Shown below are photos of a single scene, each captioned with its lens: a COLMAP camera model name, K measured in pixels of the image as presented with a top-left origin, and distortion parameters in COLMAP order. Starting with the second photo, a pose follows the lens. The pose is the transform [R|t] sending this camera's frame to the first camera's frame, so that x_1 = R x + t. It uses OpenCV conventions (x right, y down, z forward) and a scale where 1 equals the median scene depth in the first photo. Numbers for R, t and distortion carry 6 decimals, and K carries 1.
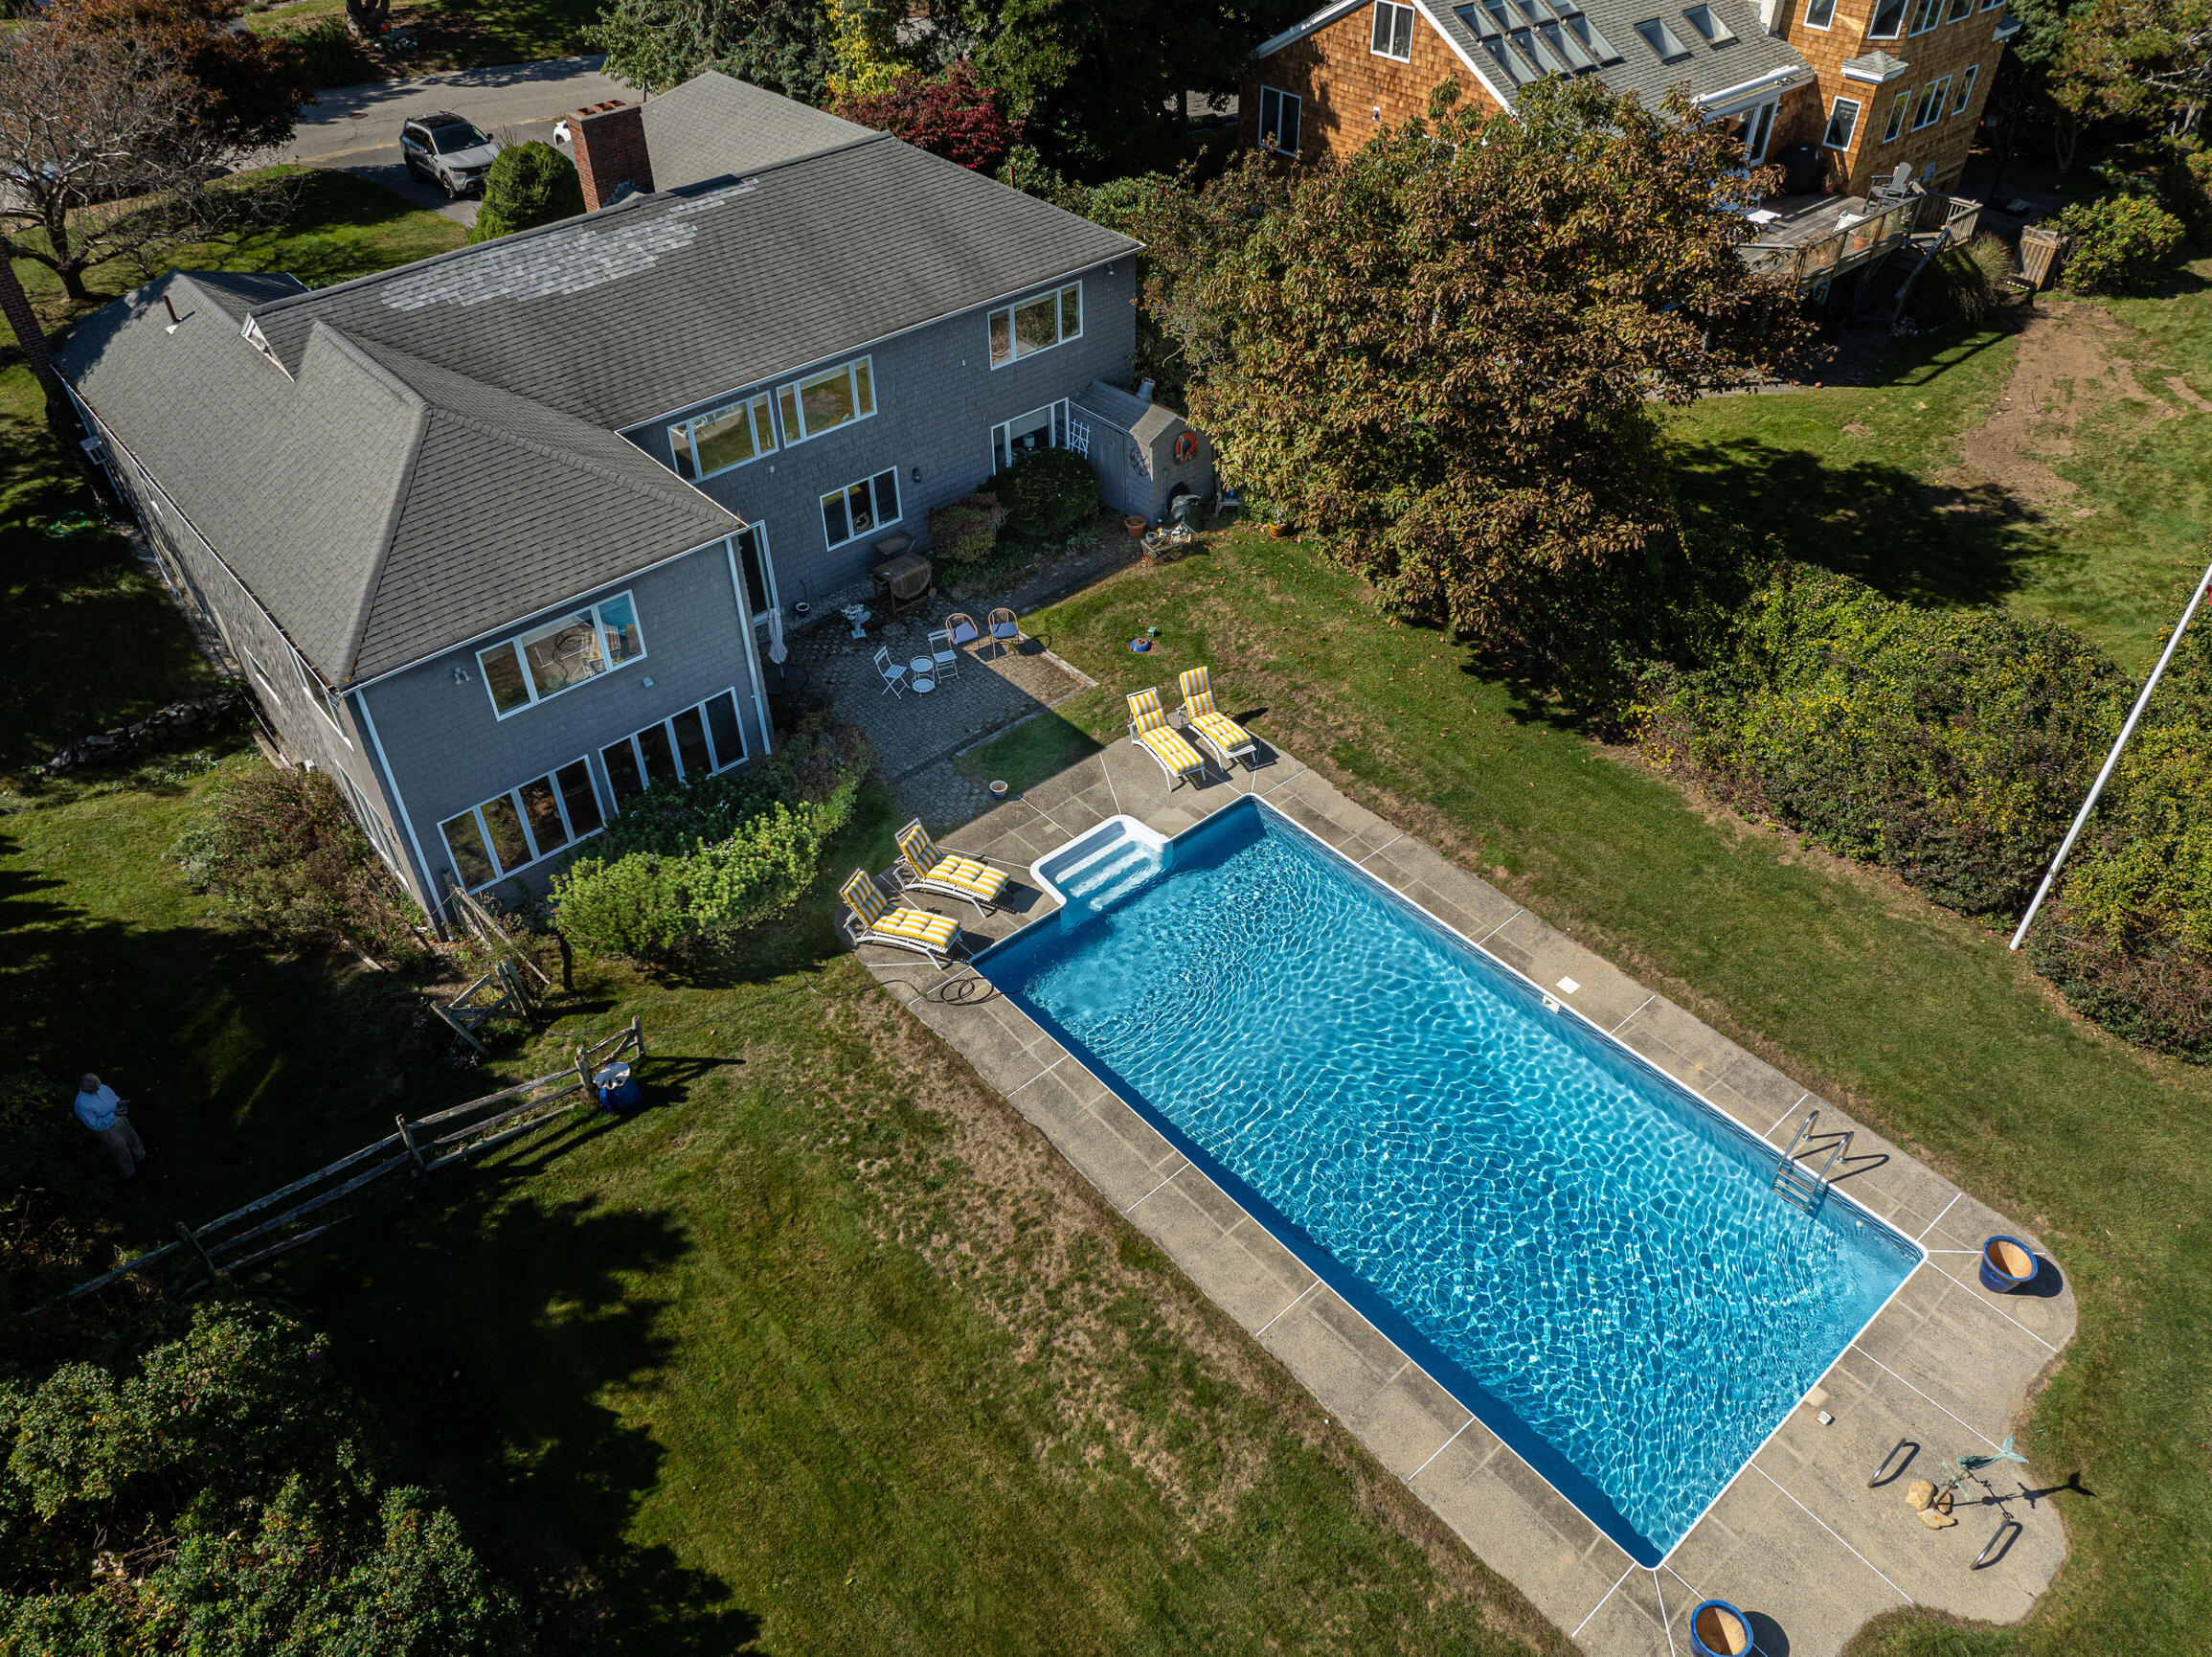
lens RADIAL K [[1561.7, 0, 1106.0], [0, 1561.7, 828.5], [0, 0, 1]] dist [-0.019400, -0.028989]
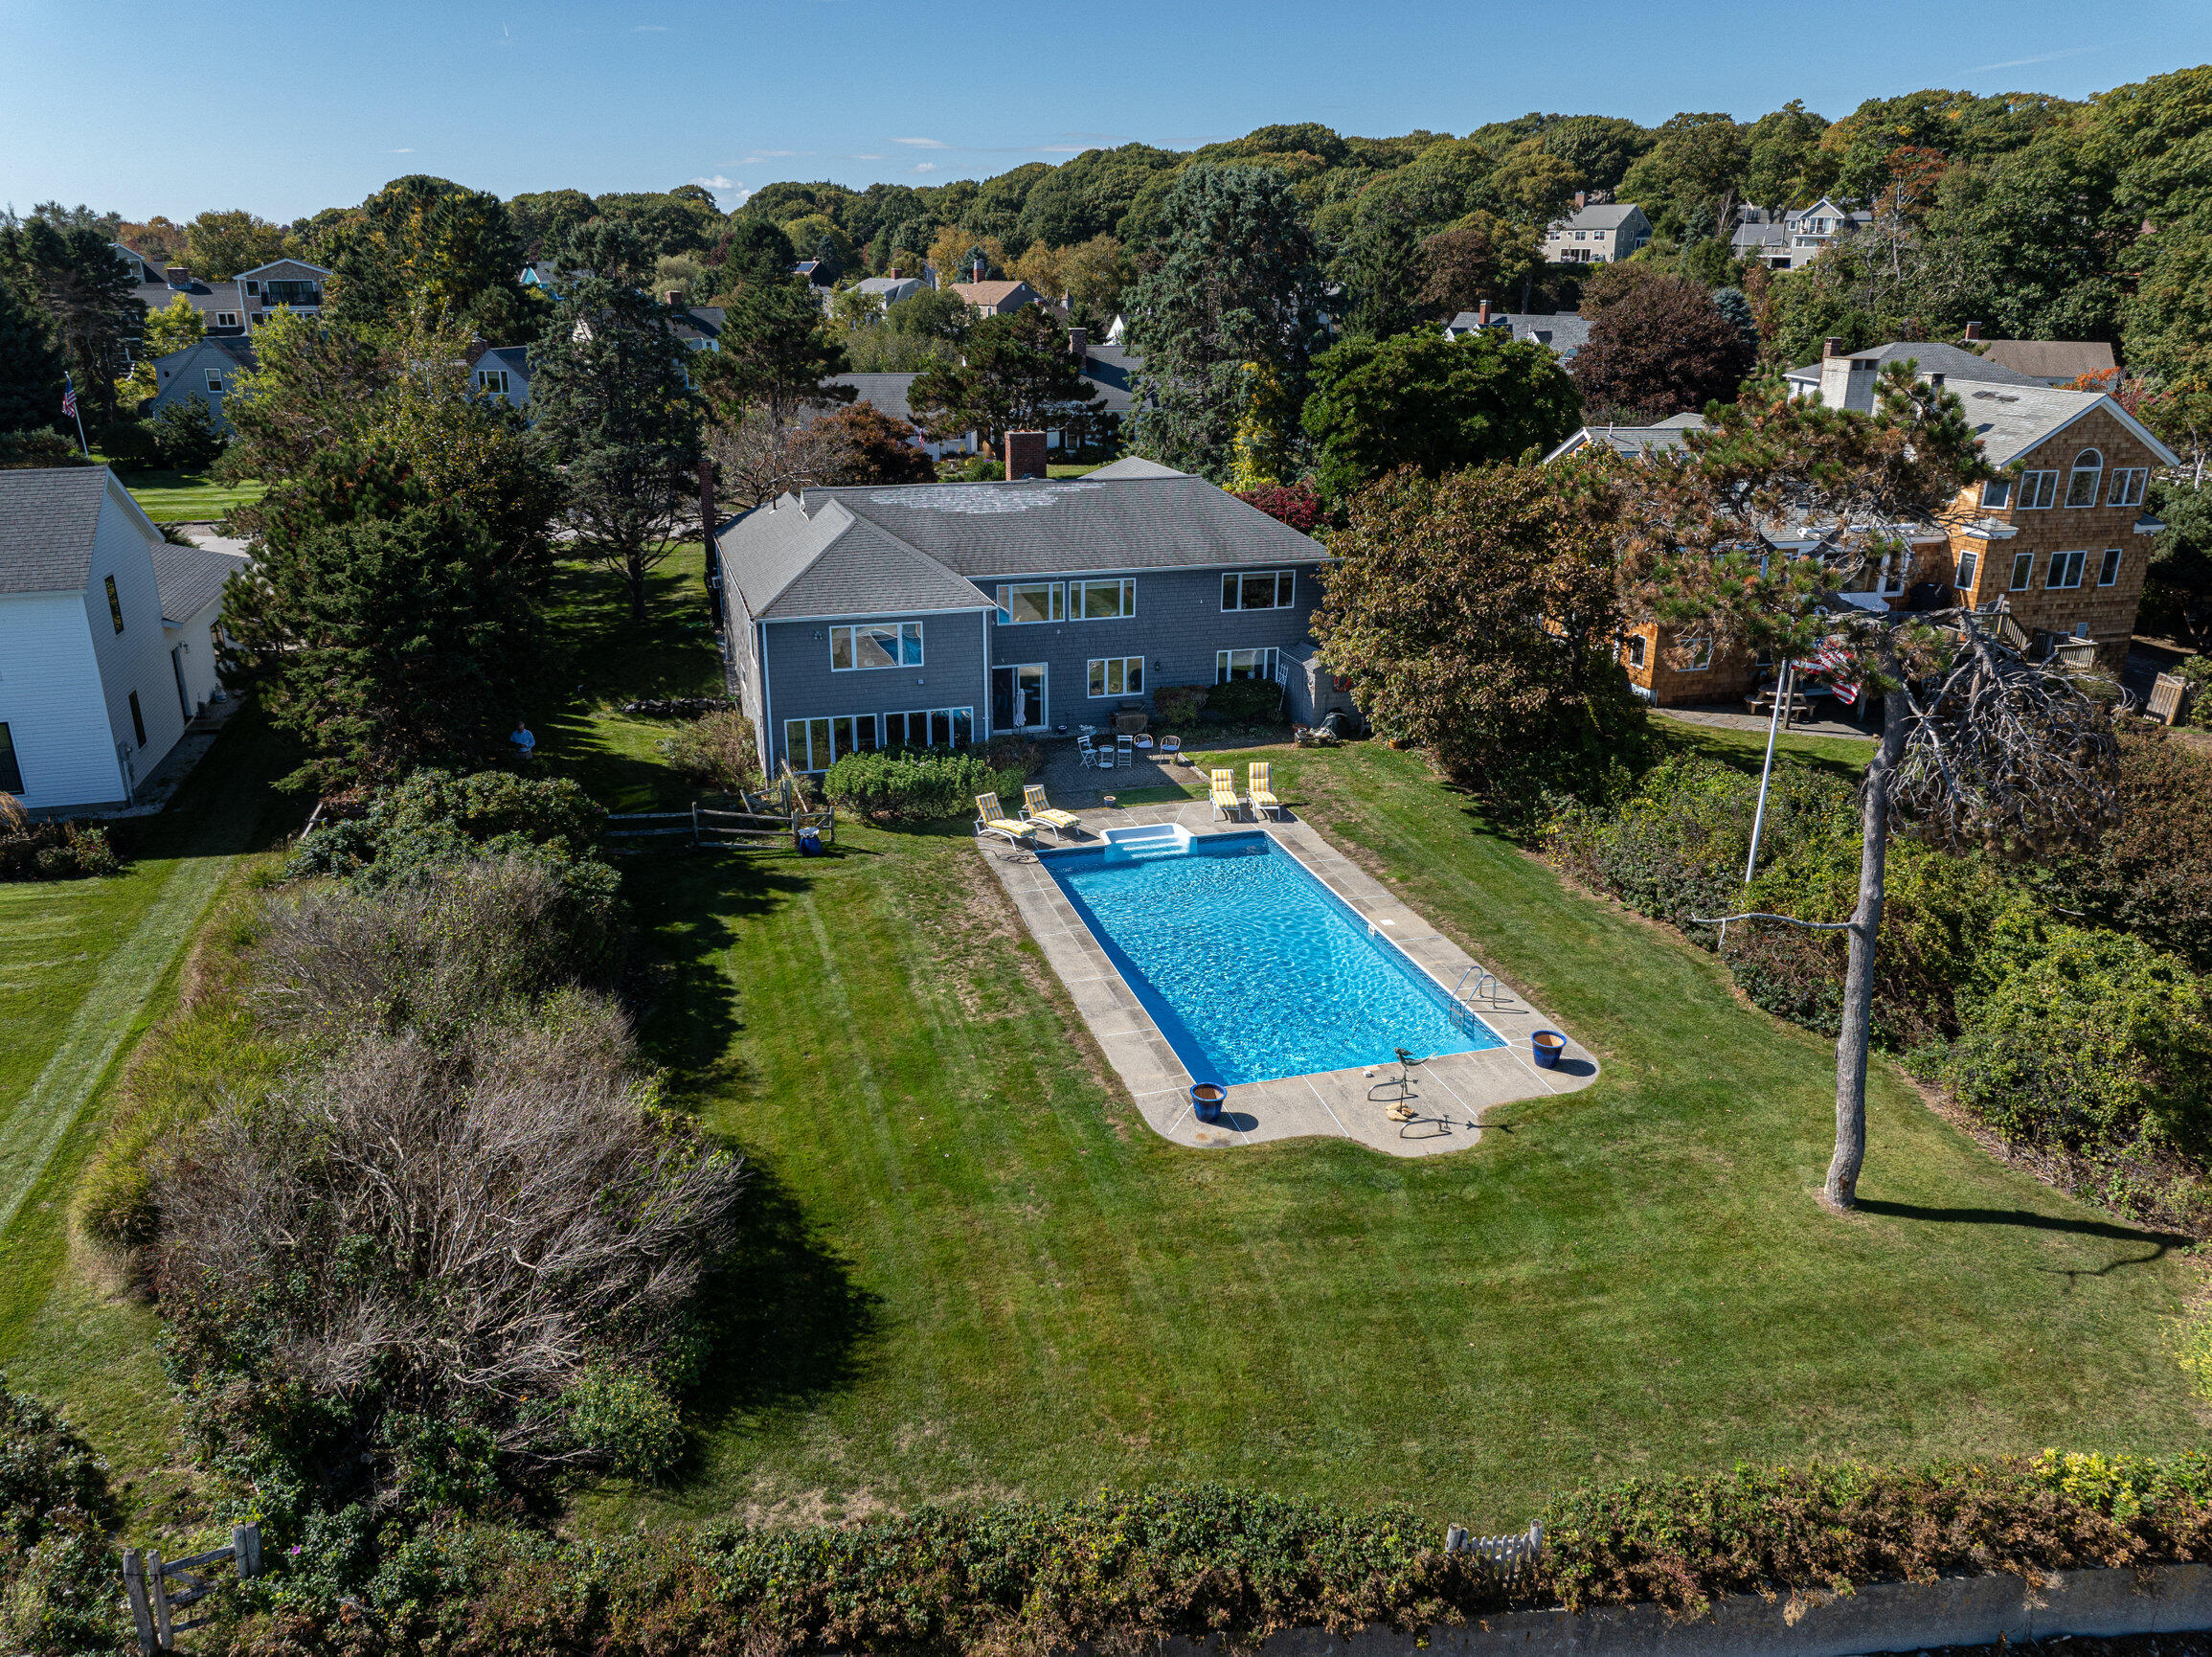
lens RADIAL K [[1561.8, 0, 1106.0], [0, 1561.8, 828.5], [0, 0, 1]] dist [-0.032238, 0.004024]
pose [[0.910171, 0.155723, -0.383848, 0.622668], [-0.284252, 0.908840, -0.305303, 0.560185], [0.301314, 0.386988, 0.871465, -0.408716]]
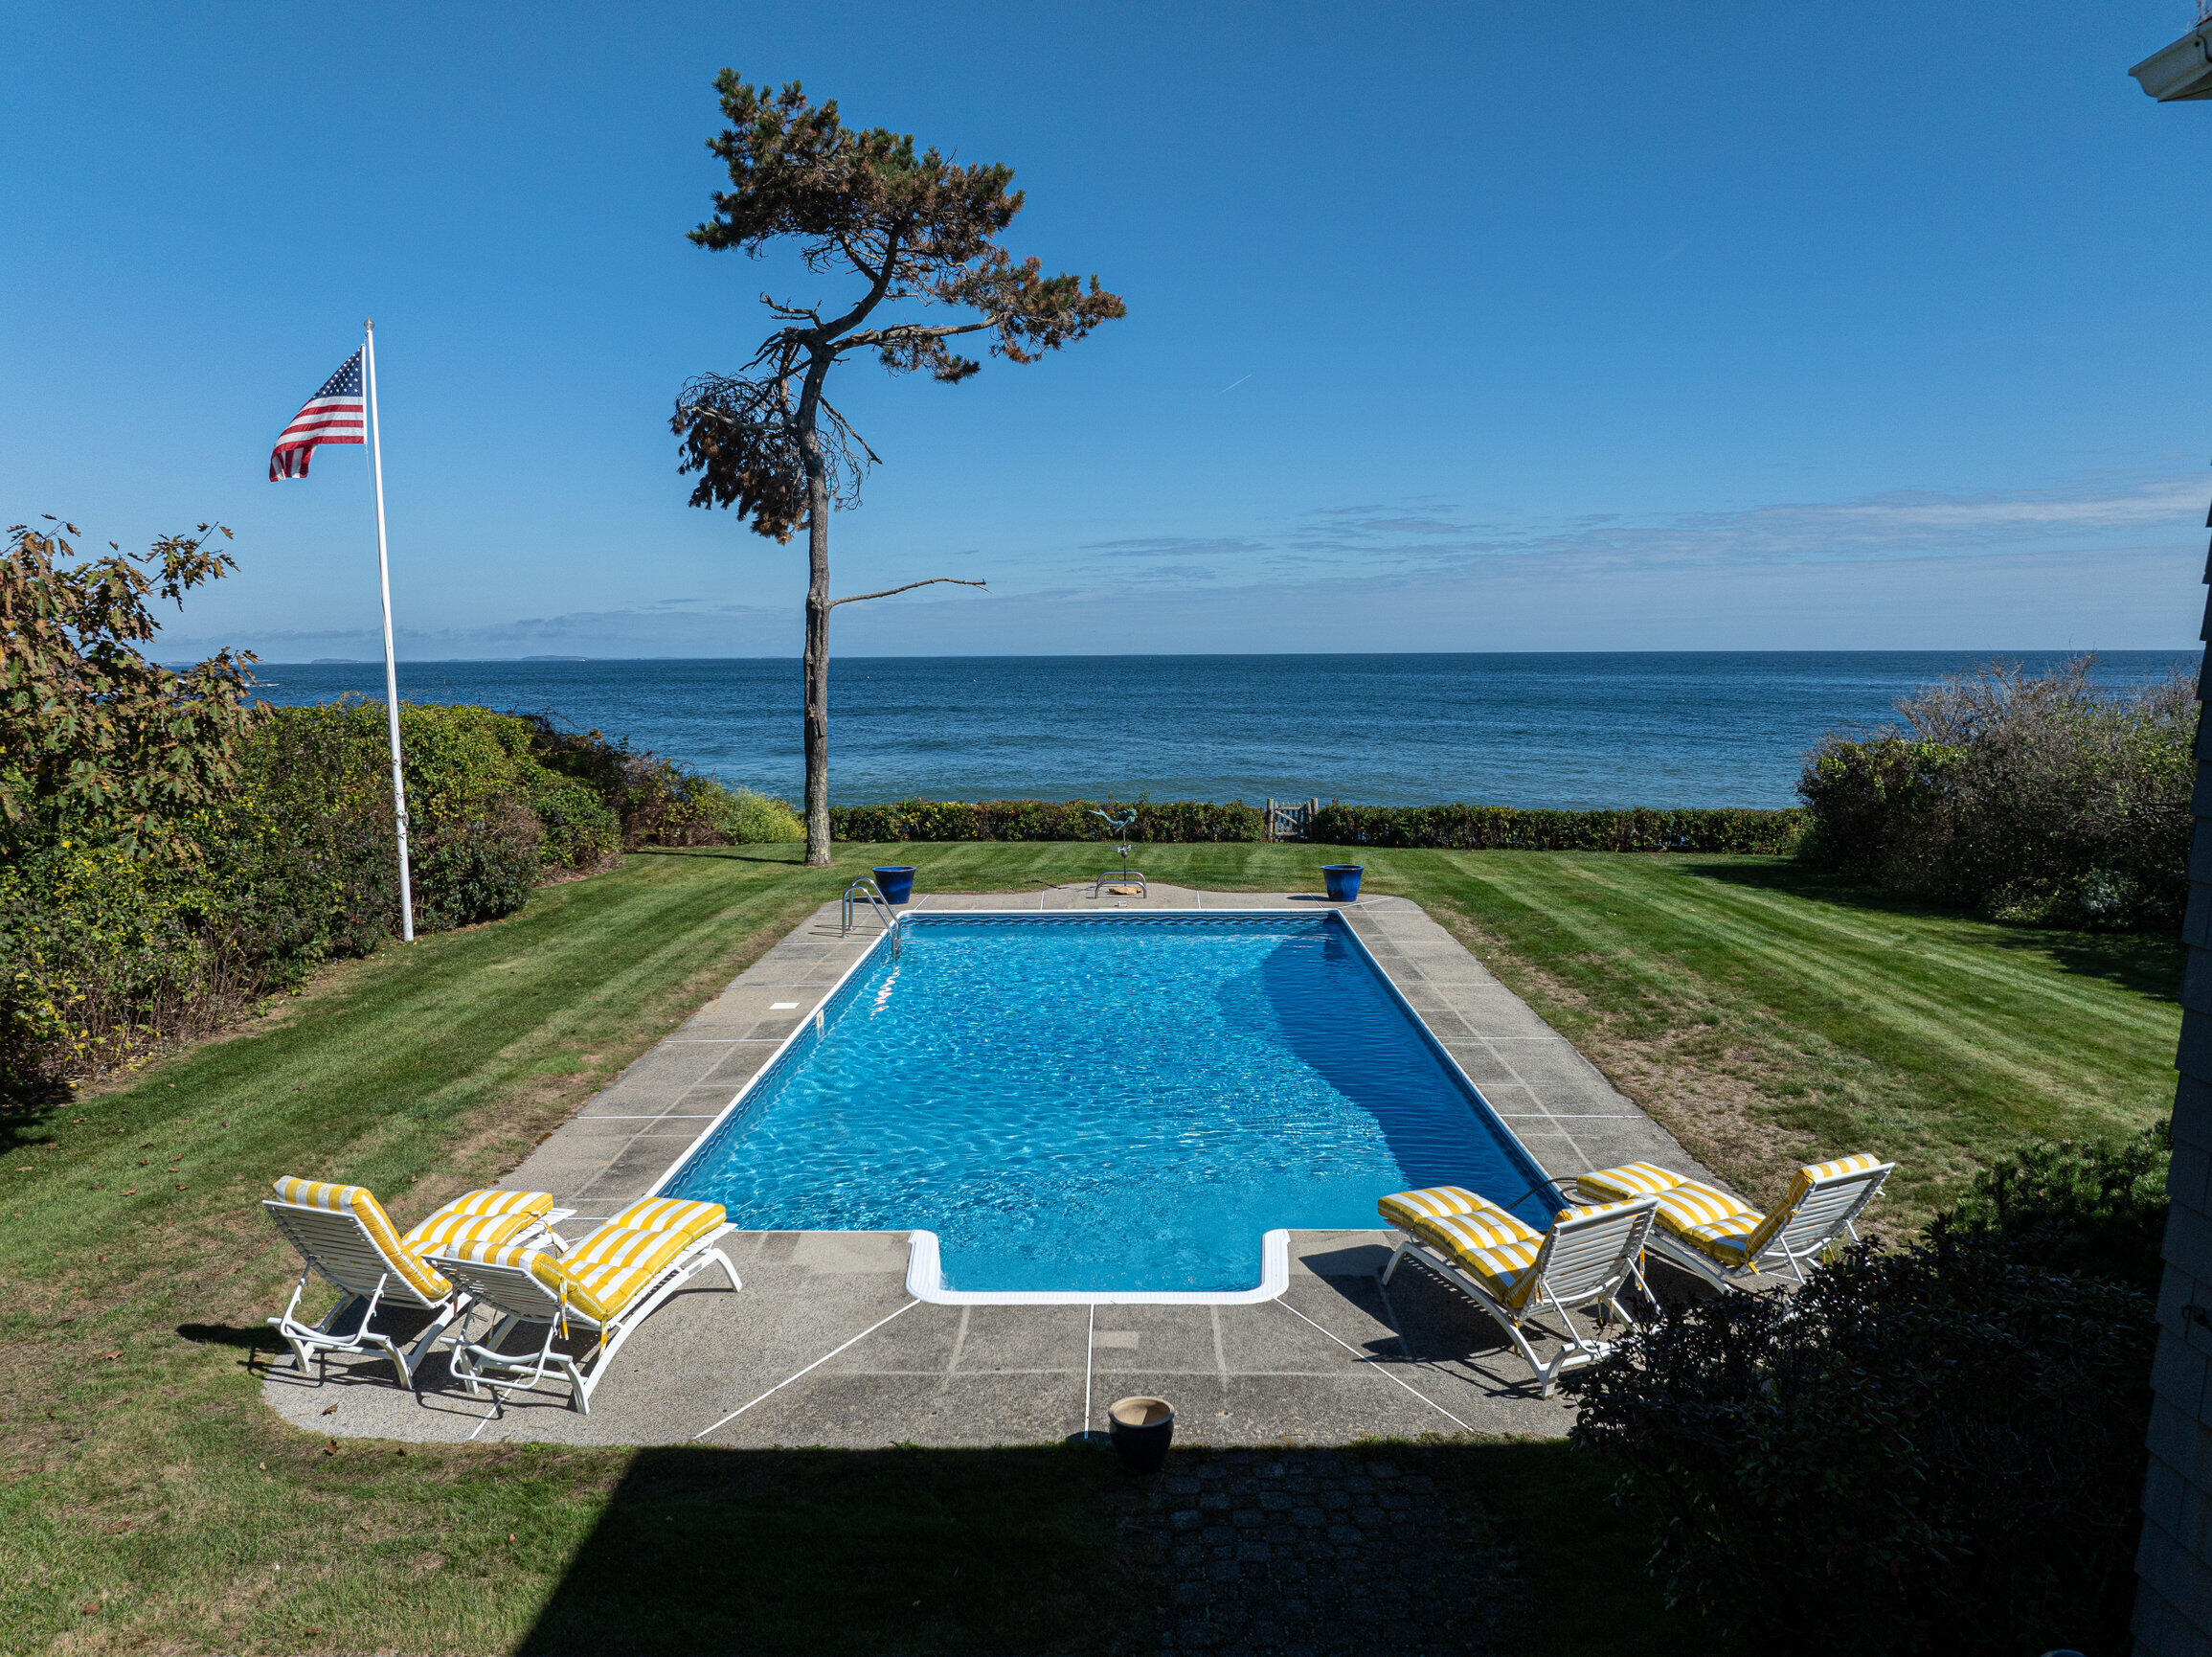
lens RADIAL K [[1561.8, 0, 1106.0], [0, 1561.8, 828.5], [0, 0, 1]] dist [-0.032238, 0.004024]
pose [[-0.744857, -0.055445, 0.664917, -0.273069], [0.450835, 0.692817, 0.562808, -0.286804], [-0.491870, 0.718979, -0.491053, 1.244032]]
